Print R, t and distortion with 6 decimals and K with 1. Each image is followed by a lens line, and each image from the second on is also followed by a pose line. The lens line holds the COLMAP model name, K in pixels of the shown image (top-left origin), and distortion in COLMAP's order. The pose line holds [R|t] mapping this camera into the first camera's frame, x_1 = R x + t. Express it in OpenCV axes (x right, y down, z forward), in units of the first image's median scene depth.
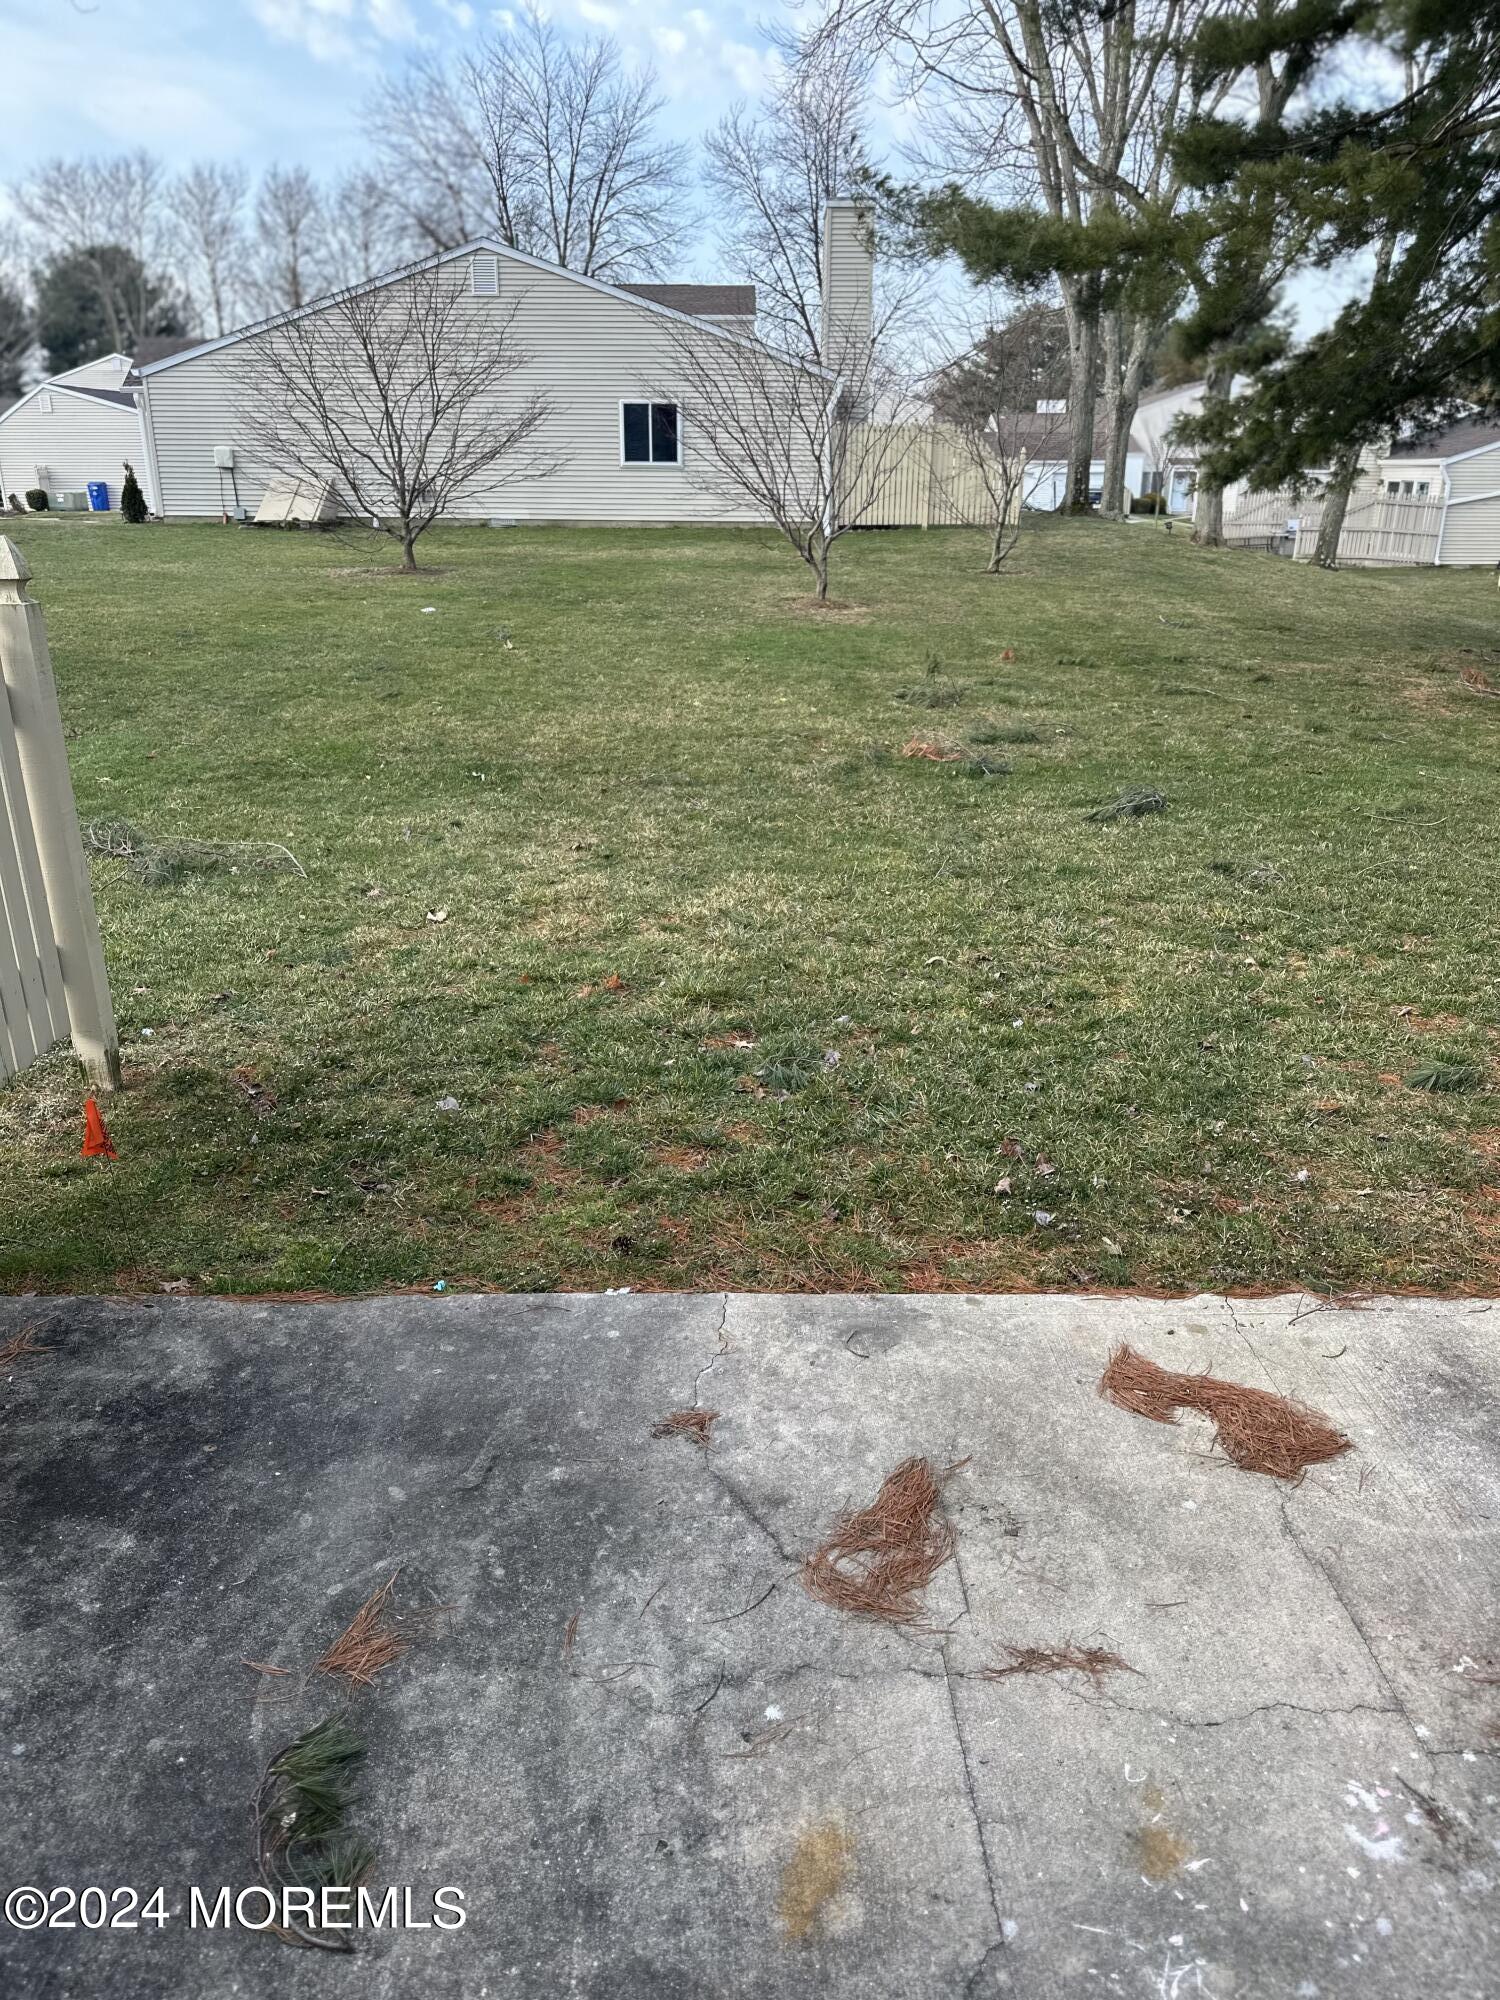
lens RADIAL K [[1406.1, 0, 736.4], [0, 1406.1, 1015.9], [0, 0, 1]] dist [0.061102, -0.083929]
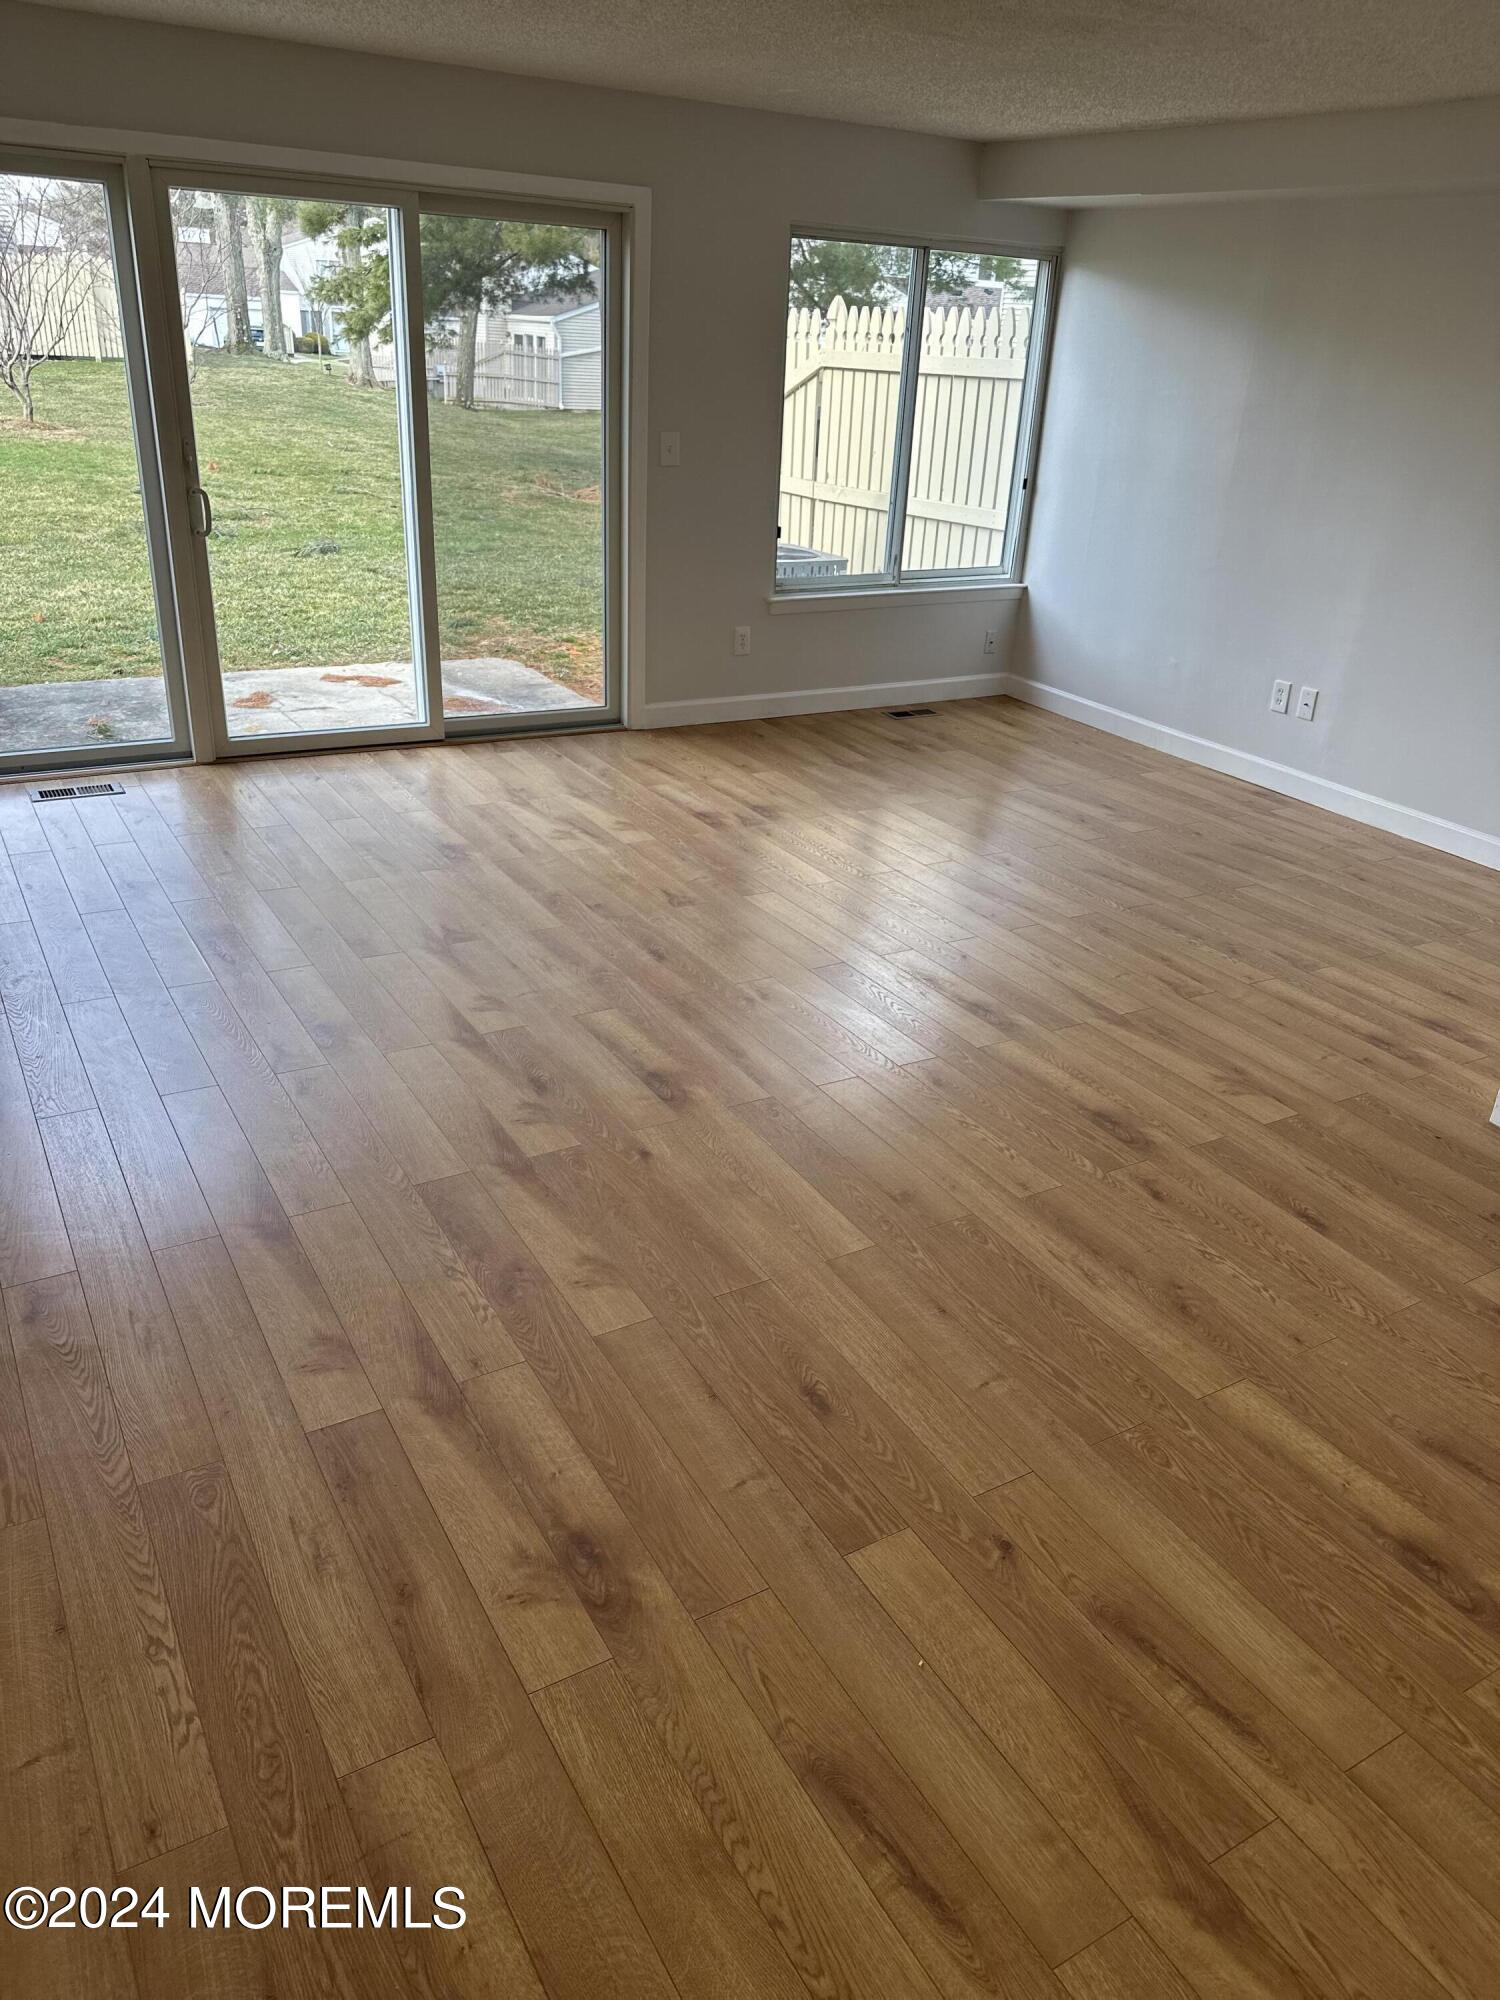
lens RADIAL K [[1406.1, 0, 766.9], [0, 1406.1, 1000.6], [0, 0, 1]] dist [0.061102, -0.083929]
pose [[0.853315, -0.183775, 0.487935, -0.129050], [0.139962, 0.982213, 0.125170, 0.172702], [-0.502260, -0.038517, 0.863858, -0.515606]]
